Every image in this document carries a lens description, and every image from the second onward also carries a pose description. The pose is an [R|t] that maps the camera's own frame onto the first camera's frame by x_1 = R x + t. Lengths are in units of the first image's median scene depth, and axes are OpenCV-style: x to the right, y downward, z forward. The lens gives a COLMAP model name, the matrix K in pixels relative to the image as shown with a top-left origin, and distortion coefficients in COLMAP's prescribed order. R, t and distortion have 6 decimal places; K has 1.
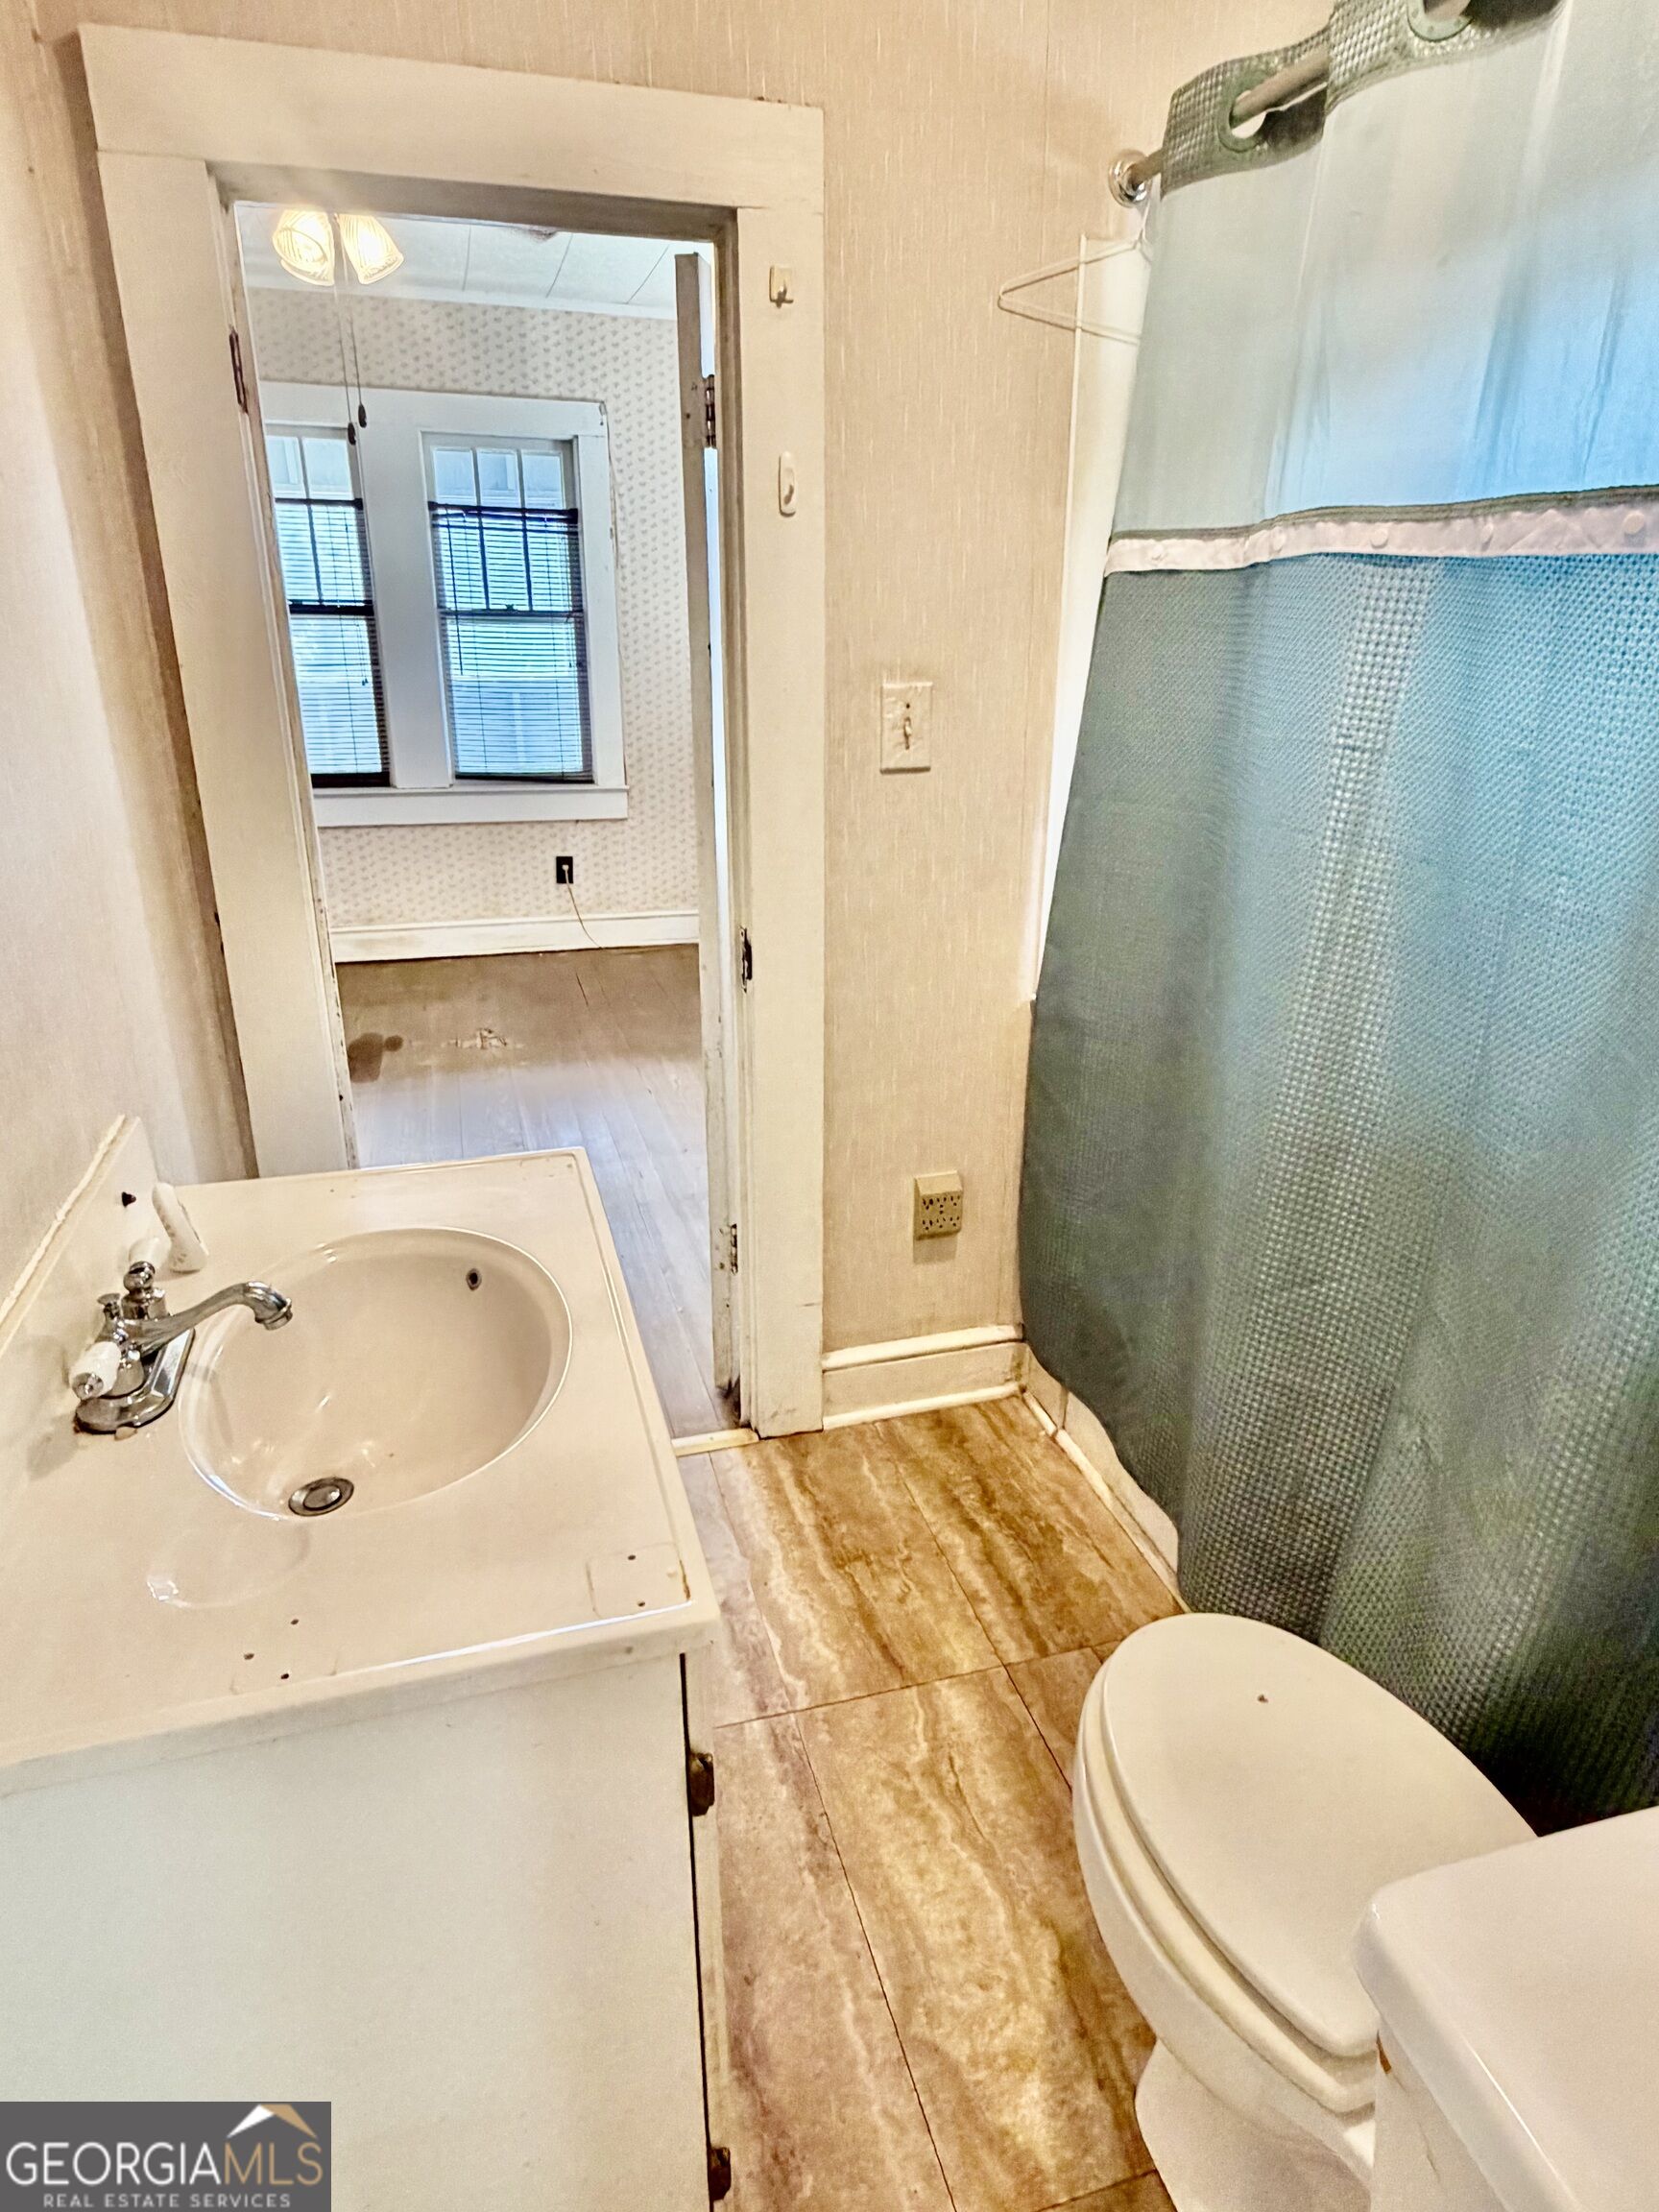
lens RADIAL K [[1259.8, 0, 897.2], [0, 1259.8, 1115.4], [0, 0, 1]] dist [0.002510, 0.000208]
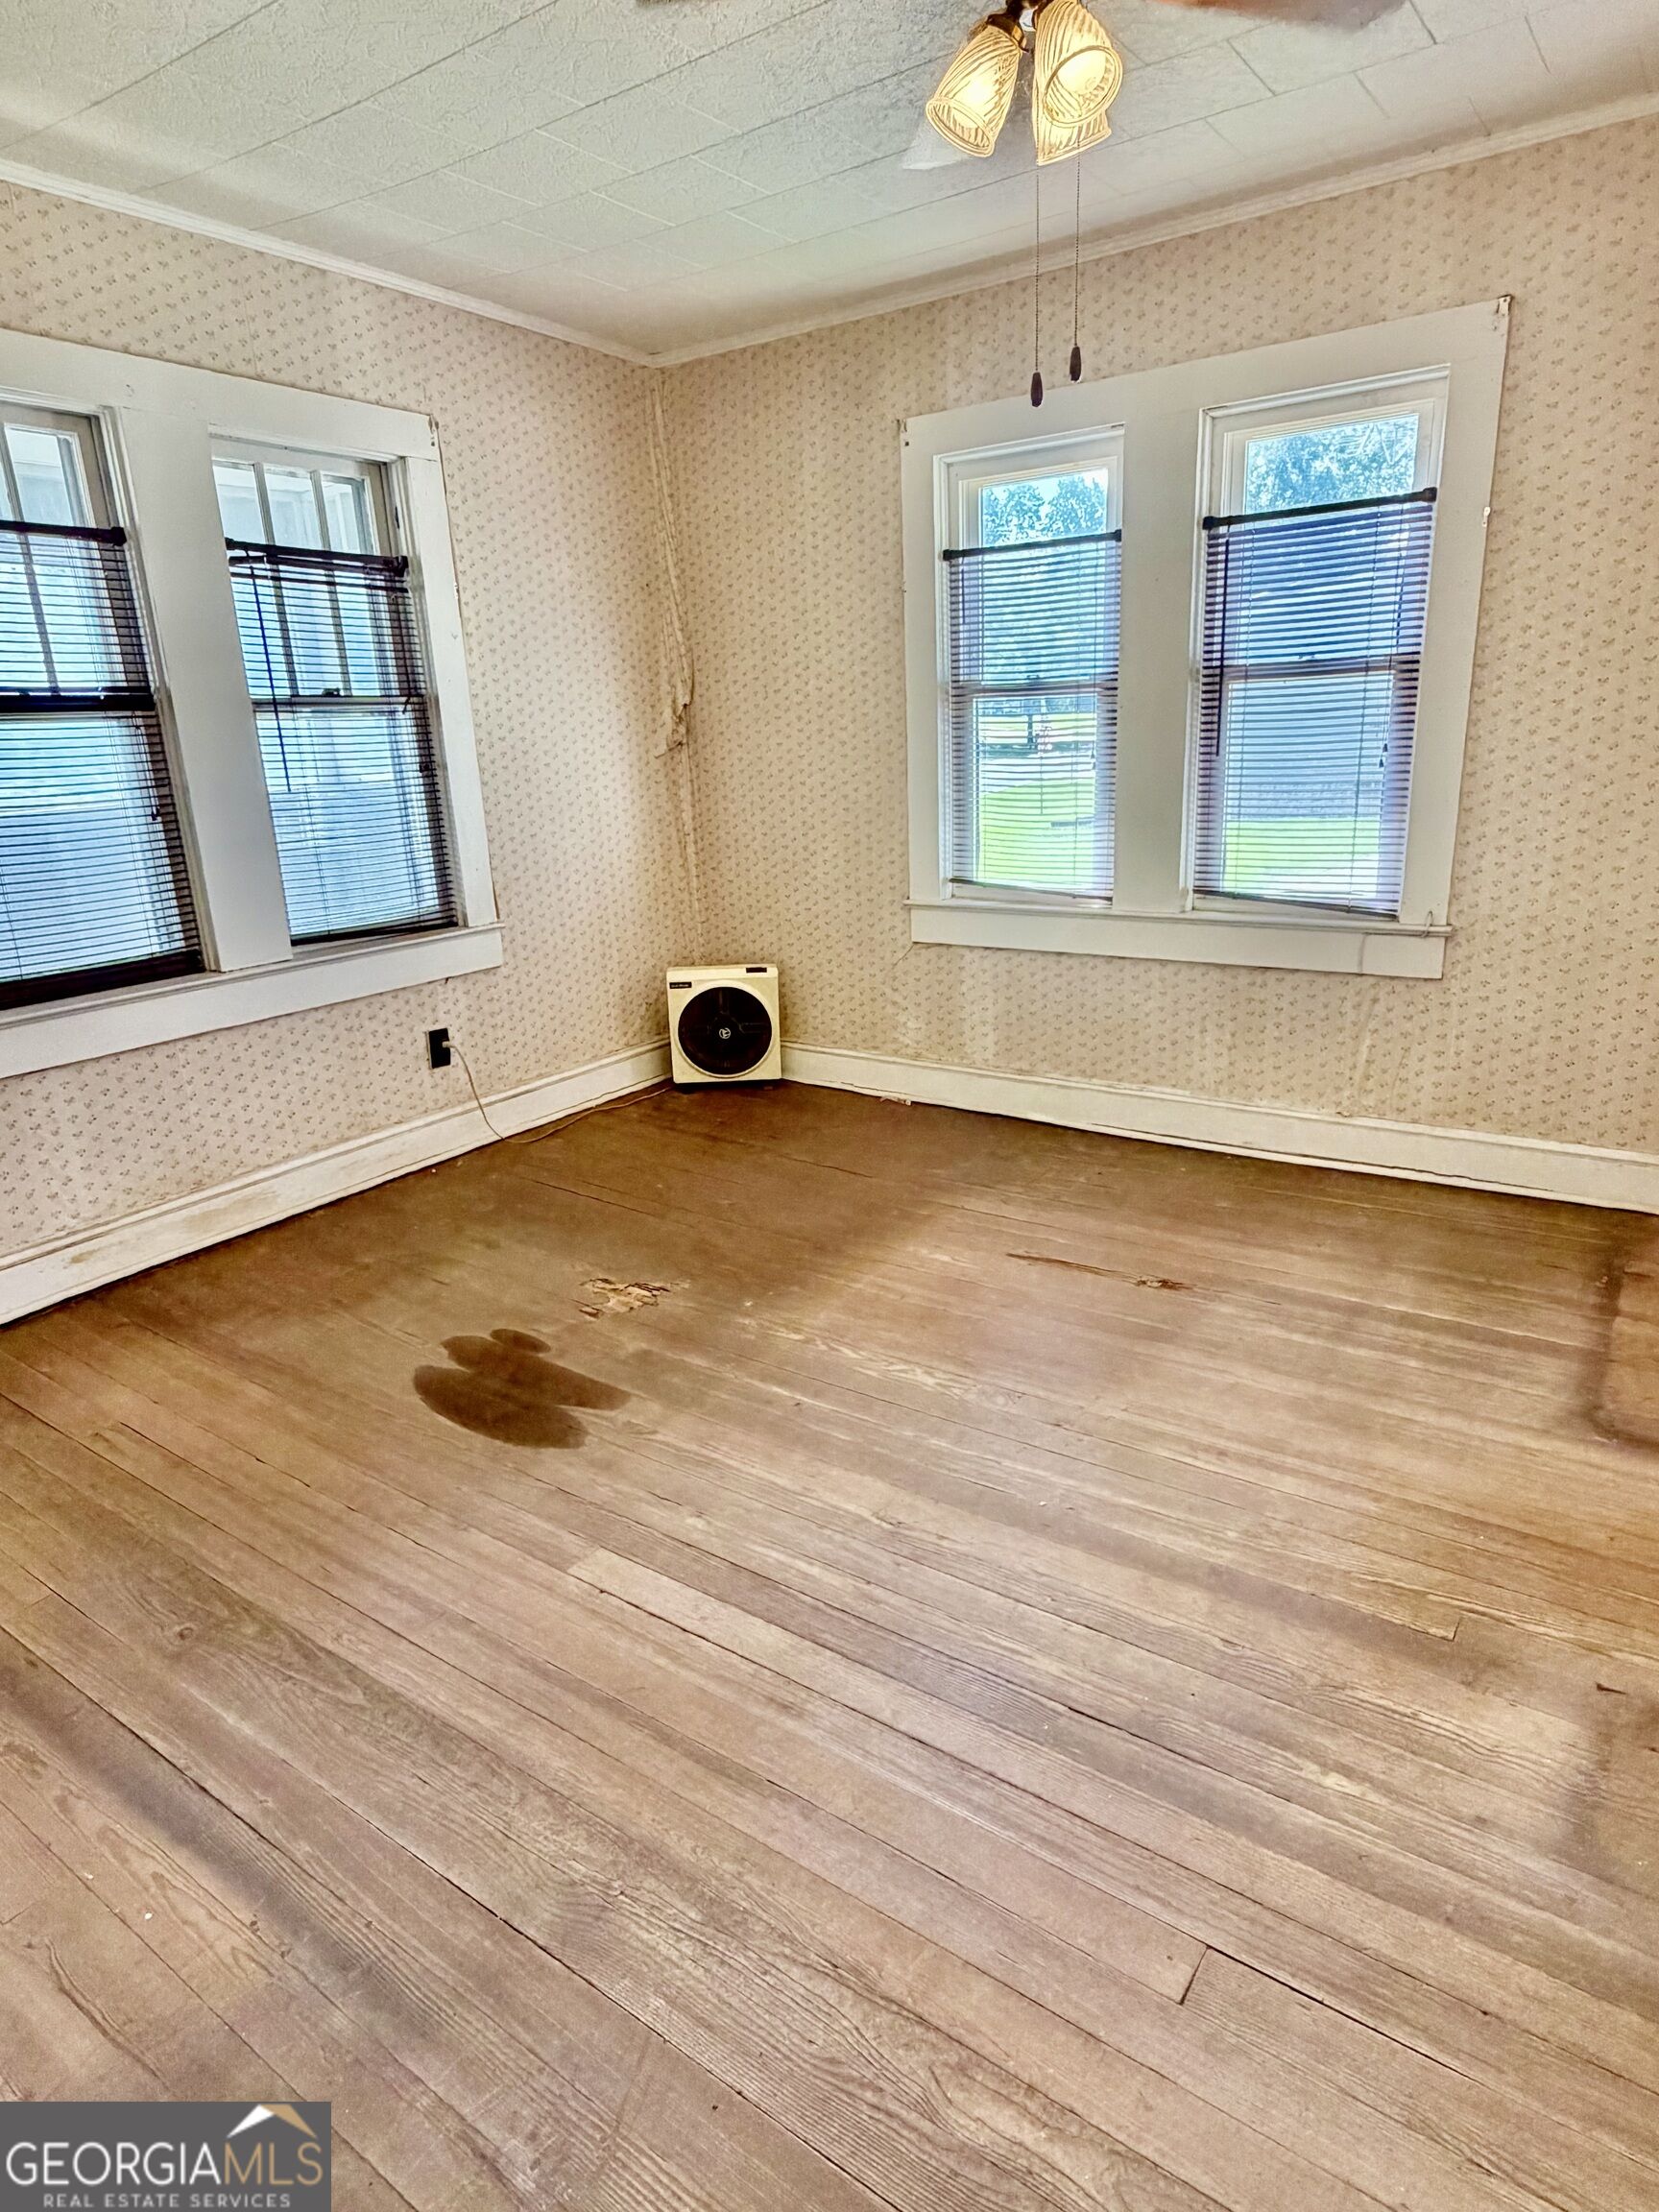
lens RADIAL K [[1259.8, 0, 833.2], [0, 1259.8, 1105.8], [0, 0, 1]] dist [0.002510, 0.000208]
pose [[0.778351, -0.222105, 0.587230, -0.545287], [0.261731, 0.964972, 0.018062, -0.124465], [-0.570672, 0.139638, 0.809218, 0.314775]]
